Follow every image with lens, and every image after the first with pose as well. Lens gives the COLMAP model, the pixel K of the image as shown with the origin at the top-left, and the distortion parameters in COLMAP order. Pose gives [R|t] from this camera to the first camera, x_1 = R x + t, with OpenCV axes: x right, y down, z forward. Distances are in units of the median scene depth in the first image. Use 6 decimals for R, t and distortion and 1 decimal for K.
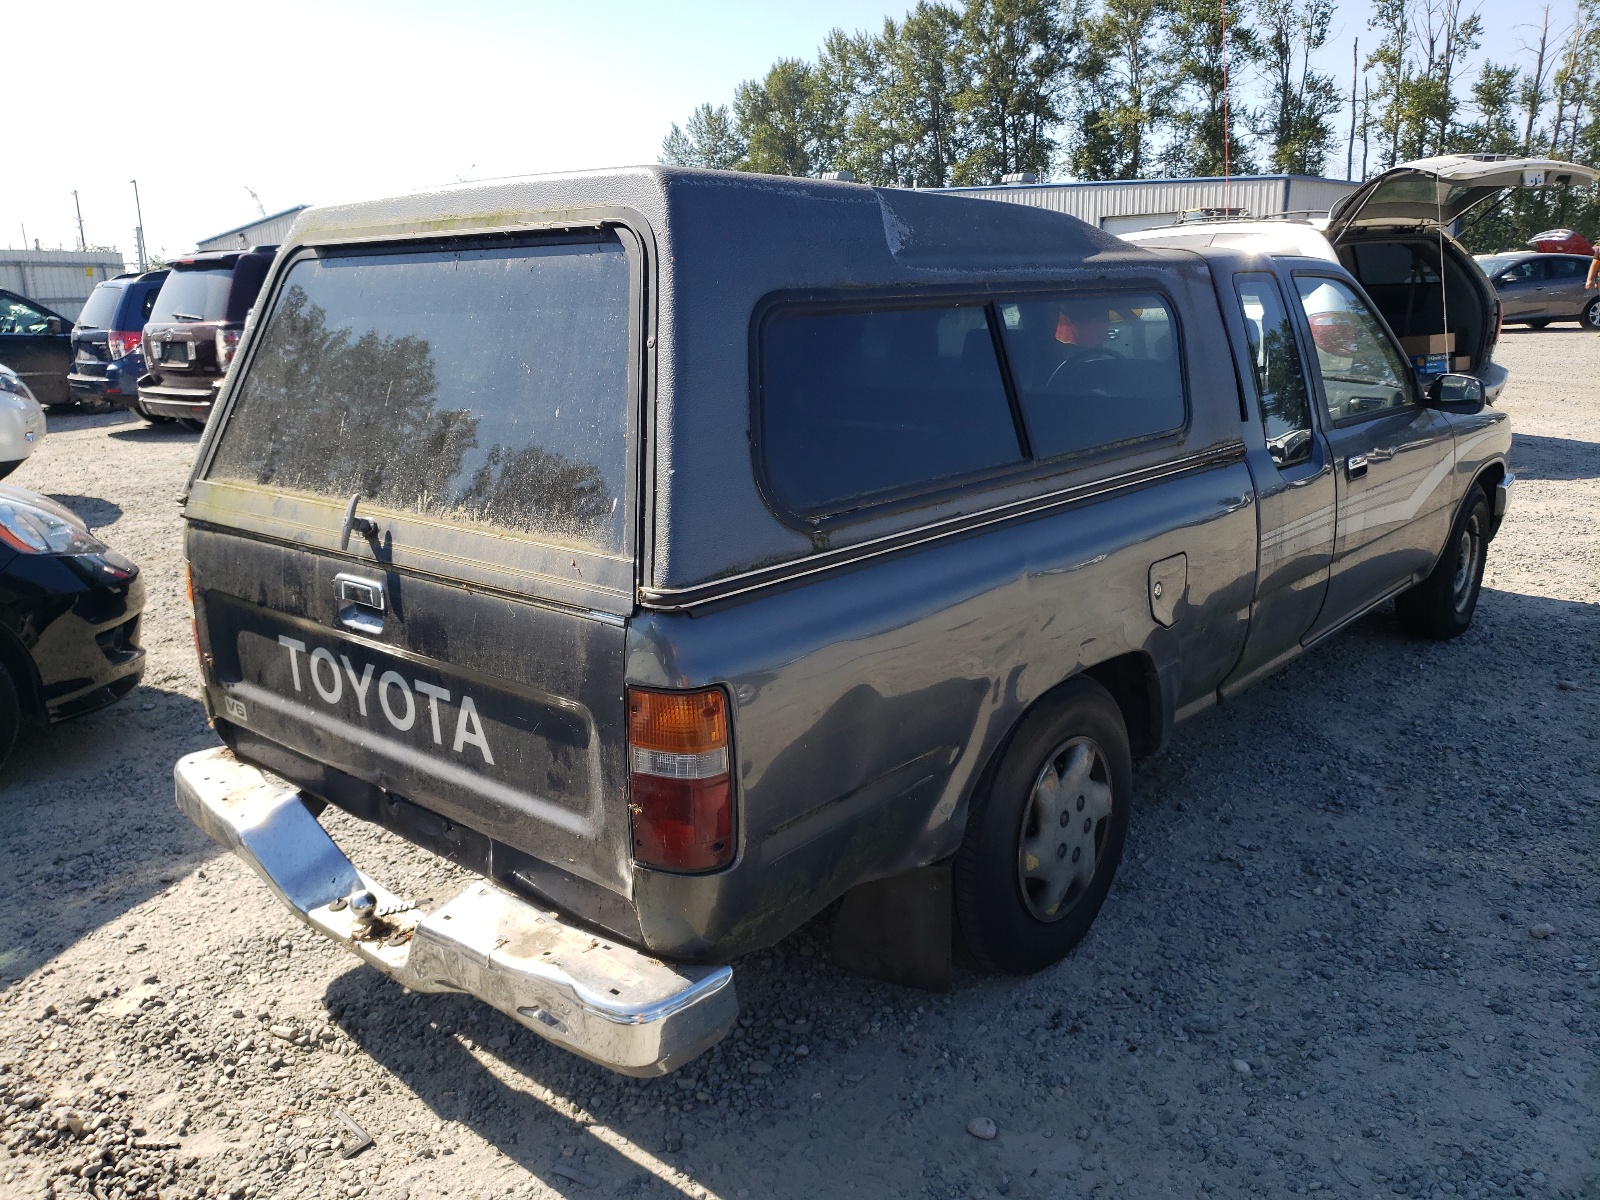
lens RADIAL K [[1224.4, 0, 800.0], [0, 1224.4, 600.0], [0, 0, 1]] dist [0.087449, 0.000492]
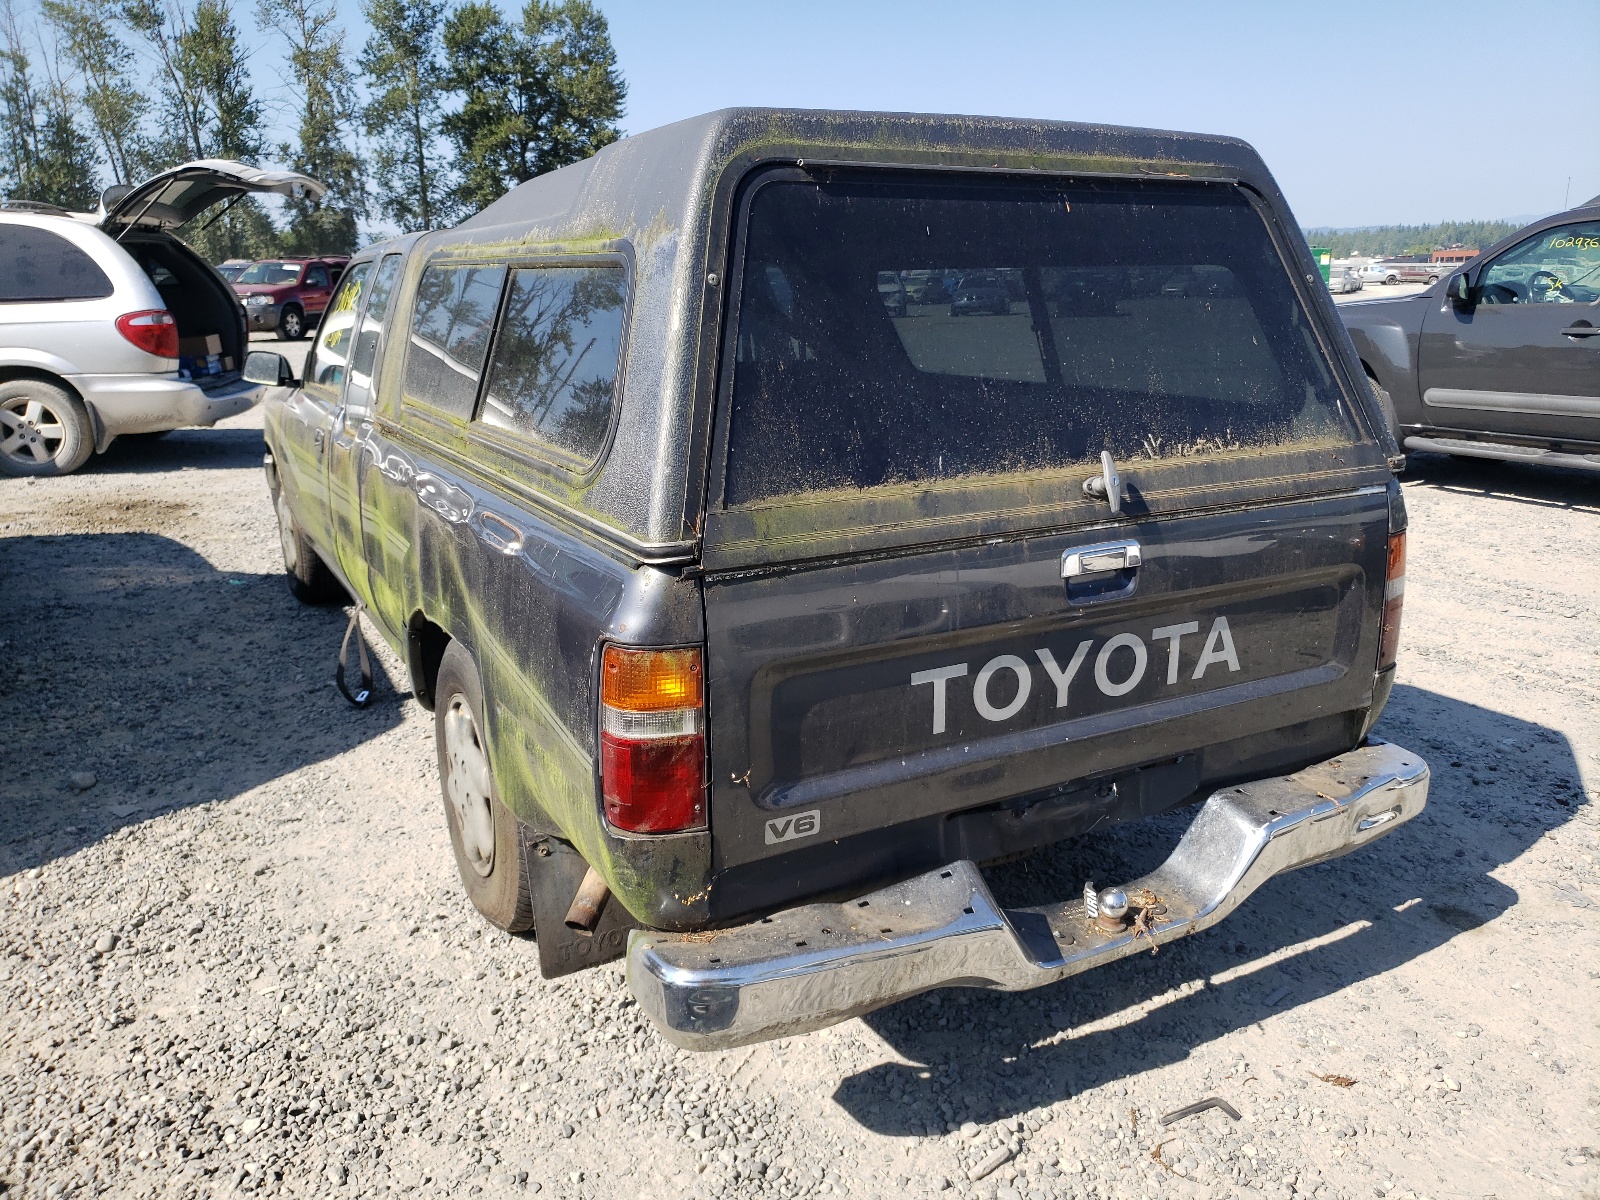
lens RADIAL K [[1217.4, 0, 801.0], [0, 1217.4, 559.0], [0, 0, 1]] dist [0.082258, 0.000138]
pose [[0.335829, -0.186514, 0.923272, -1.299158], [0.227114, 0.967313, 0.112801, -0.163166], [-0.914132, 0.171806, 0.367212, 0.893606]]
